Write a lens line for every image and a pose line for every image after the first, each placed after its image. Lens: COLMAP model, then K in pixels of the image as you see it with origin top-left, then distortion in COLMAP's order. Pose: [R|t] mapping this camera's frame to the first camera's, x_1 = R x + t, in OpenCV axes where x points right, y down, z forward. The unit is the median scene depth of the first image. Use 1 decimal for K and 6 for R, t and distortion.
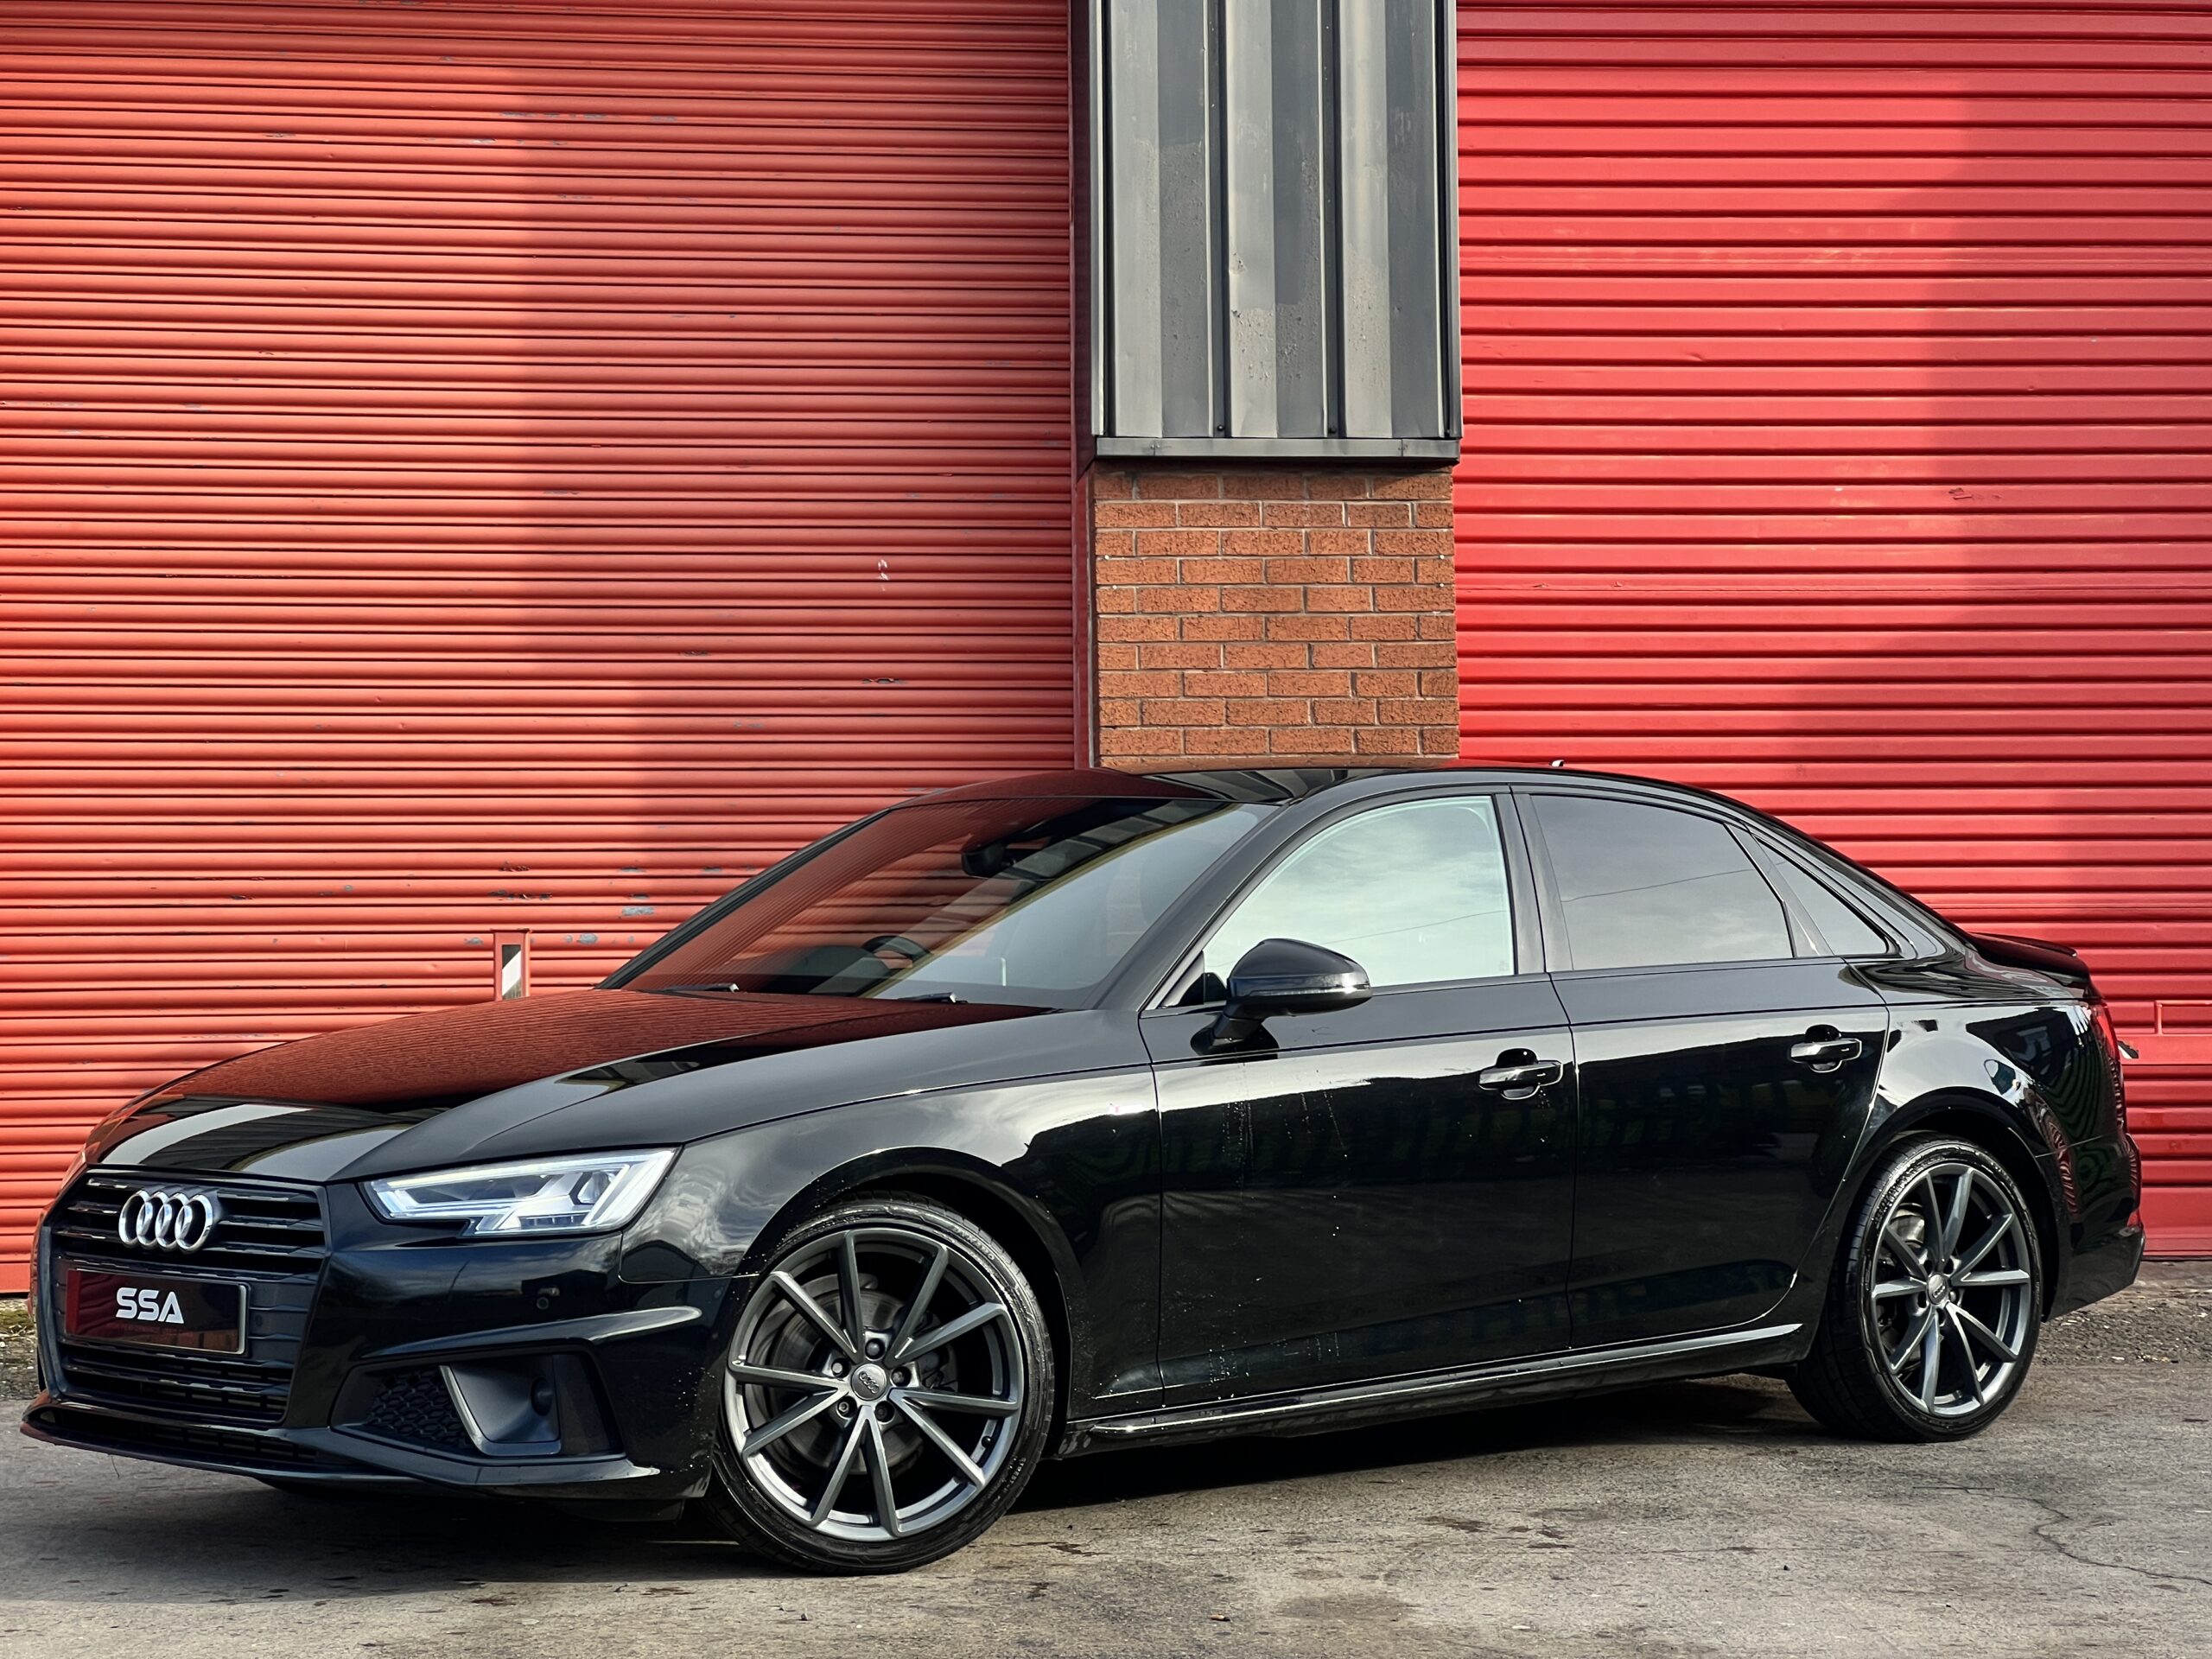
lens RADIAL K [[4976.6, 0, 1103.6], [0, 4976.6, 756.6], [0, 0, 1]] dist [0.233871, 0.000000]
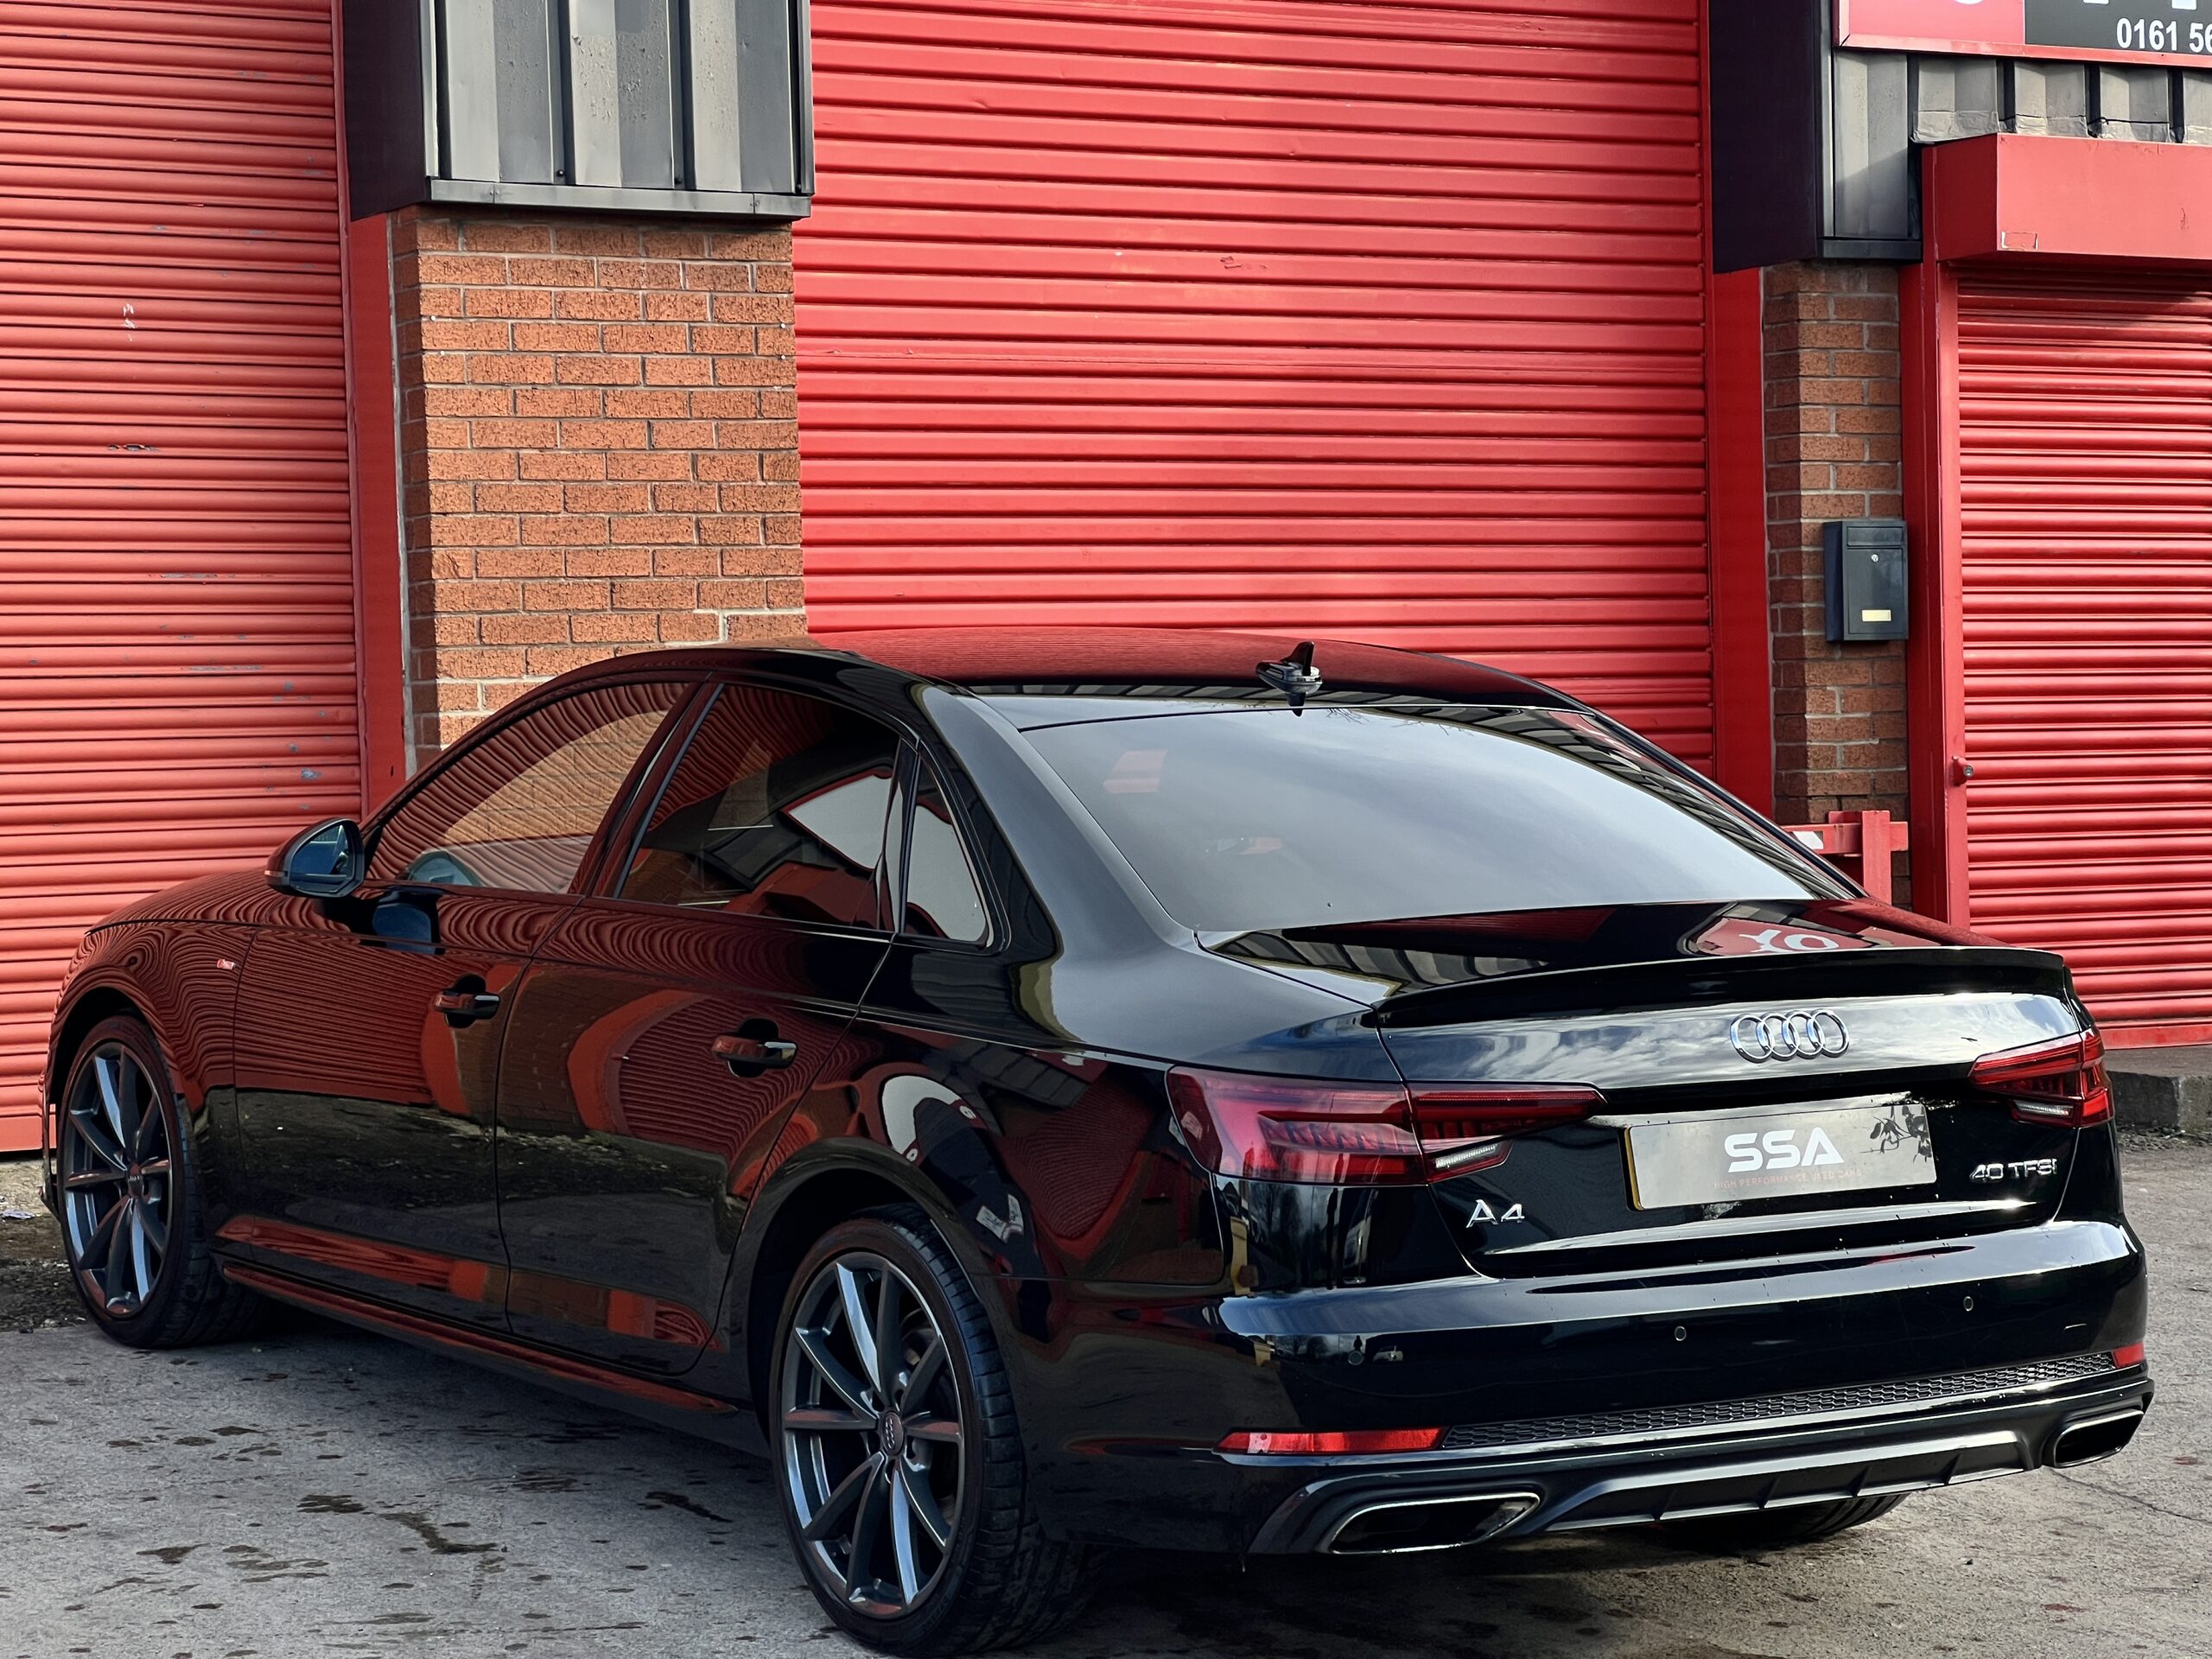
lens RADIAL K [[4976.6, 0, 1114.2], [0, 4976.6, 823.7], [0, 0, 1]] dist [0.233871, 0.000000]
pose [[0.914852, -0.017066, 0.403429, -0.245813], [-0.024496, 0.994921, 0.097636, -0.040449], [-0.403046, -0.099205, 0.909787, 0.144421]]
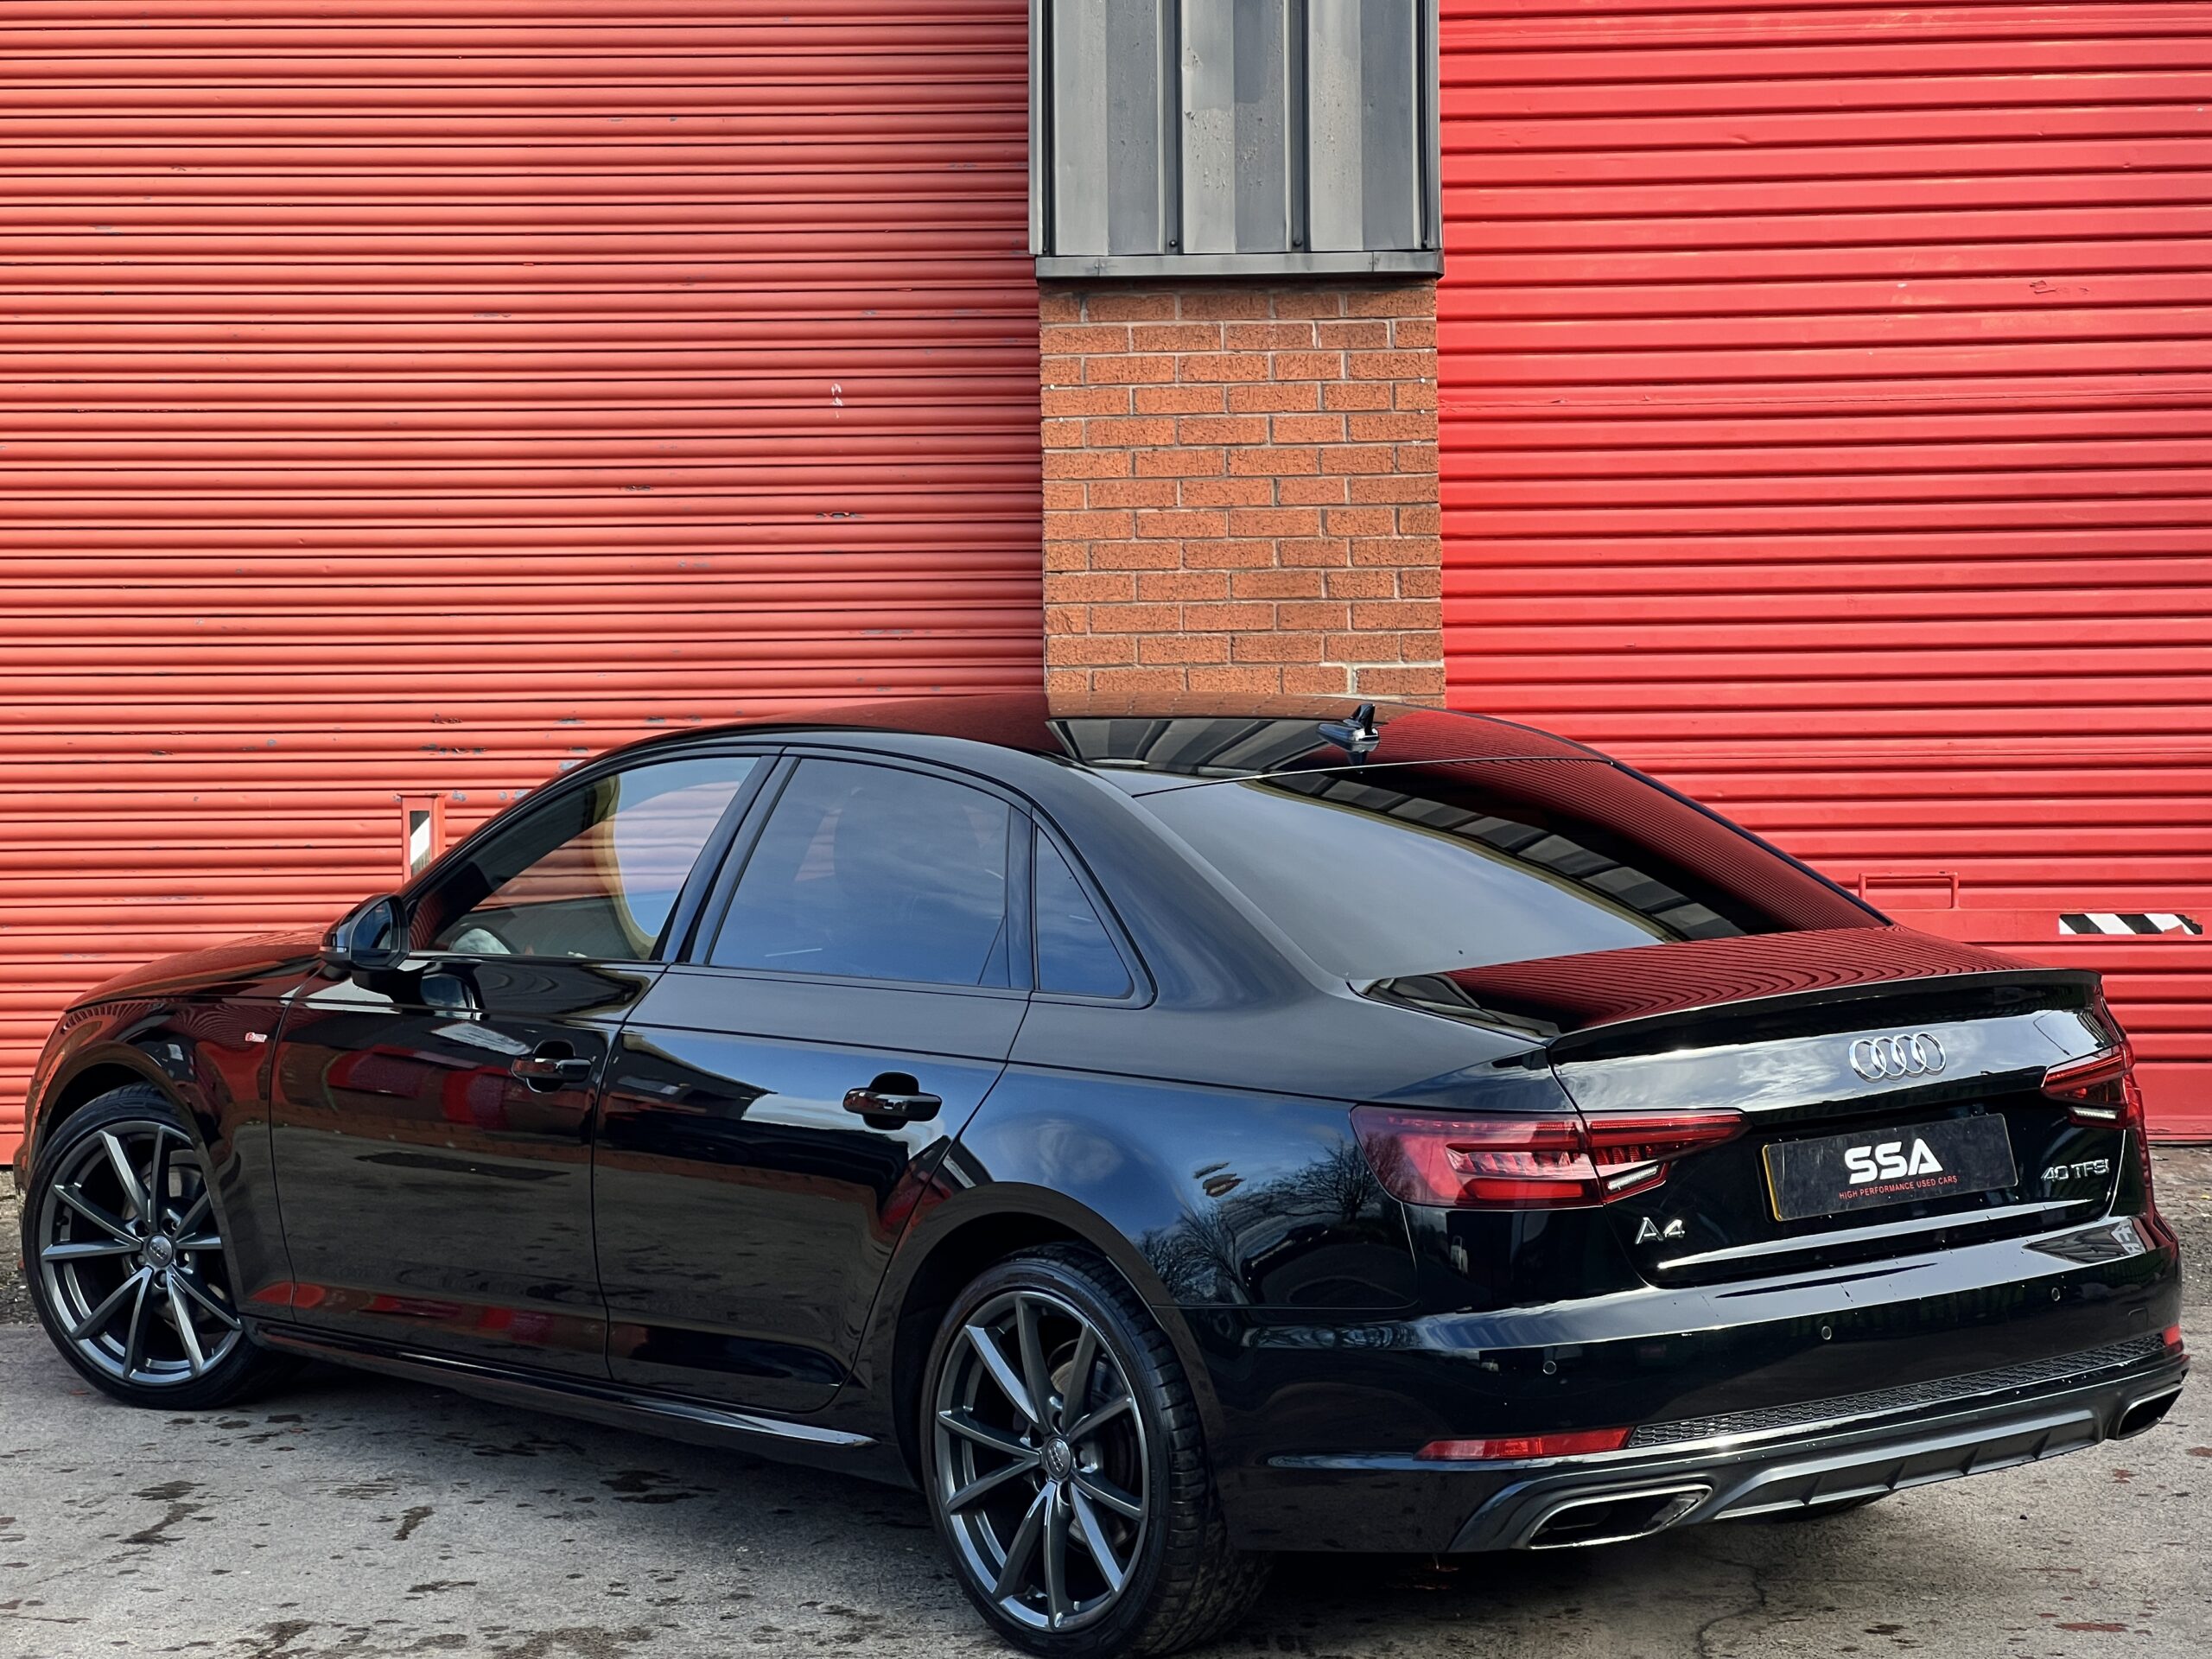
lens RADIAL K [[4976.6, 0, 1059.5], [0, 4976.6, 747.3], [0, 0, 1]] dist [0.233871, 0.000000]
pose [[0.988053, 0.000441, -0.154116, 0.143513], [0.012888, 0.996257, 0.085475, -0.052313], [0.153577, -0.086440, 0.984349, 0.090950]]
